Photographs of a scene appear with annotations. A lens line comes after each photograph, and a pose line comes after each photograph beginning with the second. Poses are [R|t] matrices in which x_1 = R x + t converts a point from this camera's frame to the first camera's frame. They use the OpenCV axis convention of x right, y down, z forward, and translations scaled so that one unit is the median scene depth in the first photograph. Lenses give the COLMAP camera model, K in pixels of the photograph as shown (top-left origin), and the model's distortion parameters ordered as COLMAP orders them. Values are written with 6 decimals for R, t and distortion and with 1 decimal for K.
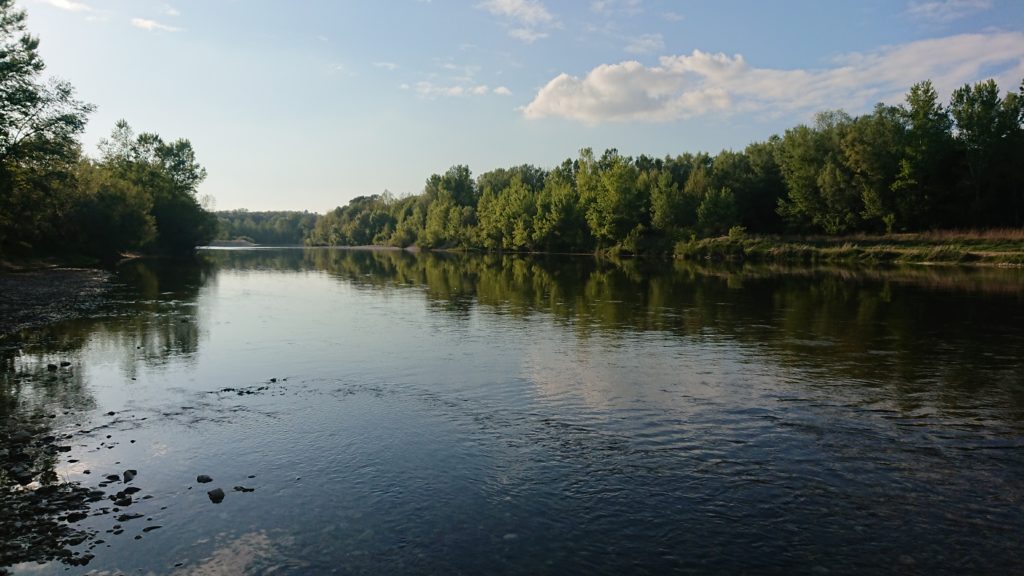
lens RADIAL K [[704.4, 0, 508.9], [0, 704.4, 296.2], [0, 0, 1]] dist [0.008083, 0.000025]
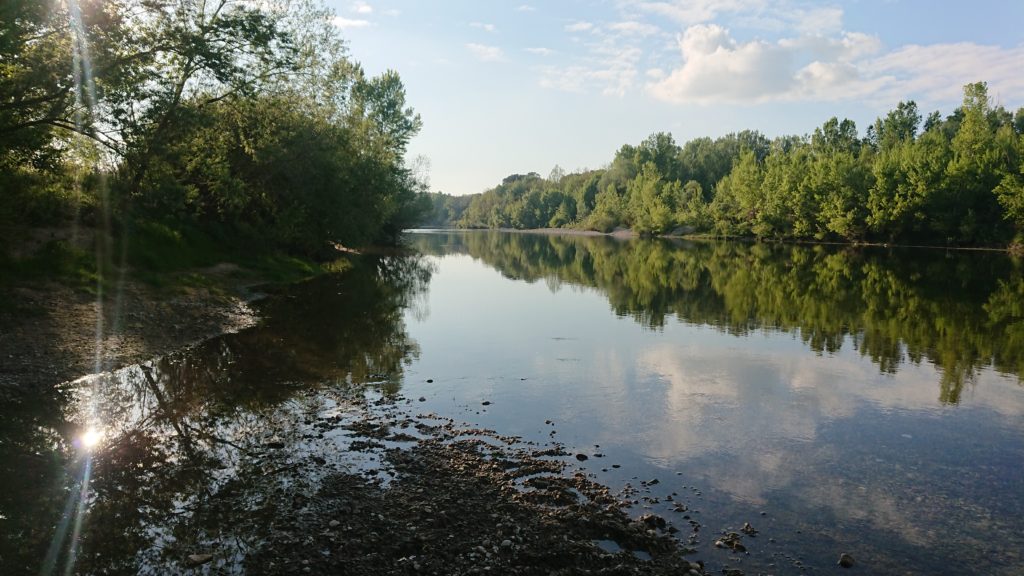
lens RADIAL K [[704.4, 0, 509.7], [0, 704.4, 302.4], [0, 0, 1]] dist [0.008083, 0.000025]
pose [[0.985162, 0.030801, -0.168842, -0.116981], [-0.025275, 0.999075, 0.034782, -0.013767], [0.169757, -0.029998, 0.985029, 0.176084]]
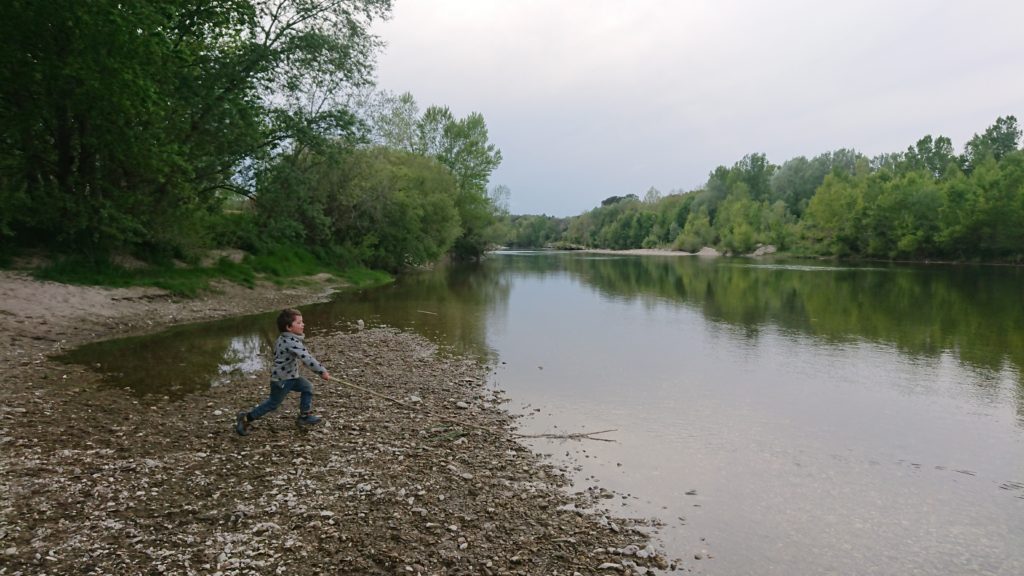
lens RADIAL K [[704.4, 0, 510.7], [0, 704.4, 300.6], [0, 0, 1]] dist [0.008083, 0.000025]
pose [[0.949172, 0.027120, -0.313588, -0.089738], [-0.026783, 0.999627, 0.005383, -0.010884], [0.313617, 0.003289, 0.949544, 0.139799]]
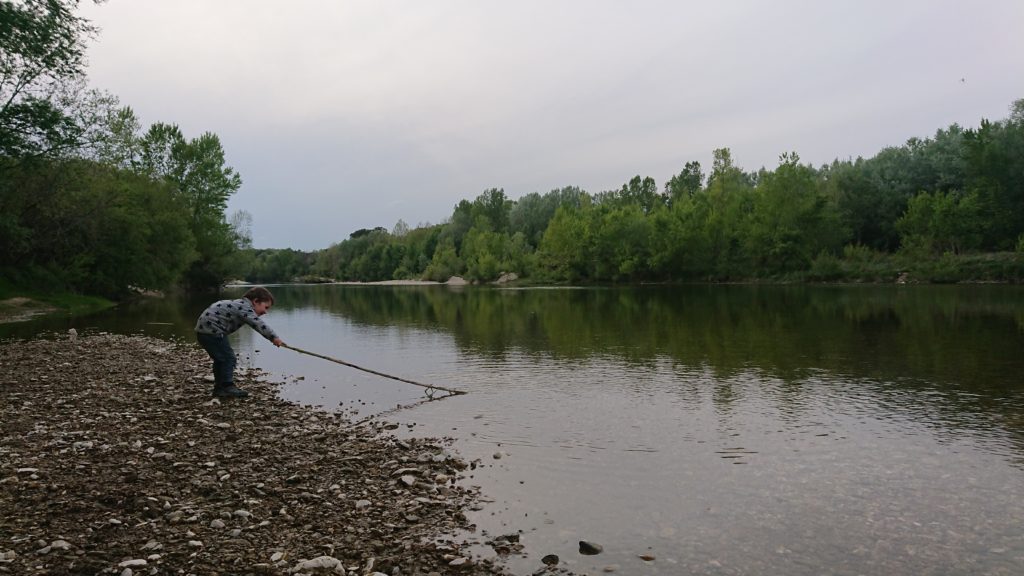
lens RADIAL K [[704.4, 0, 502.2], [0, 704.4, 305.7], [0, 0, 1]] dist [0.008083, 0.000025]
pose [[0.999701, -0.016552, 0.018021, -0.090893], [0.017210, 0.999168, -0.036975, -0.007194], [-0.017394, 0.037274, 0.999154, 0.141857]]
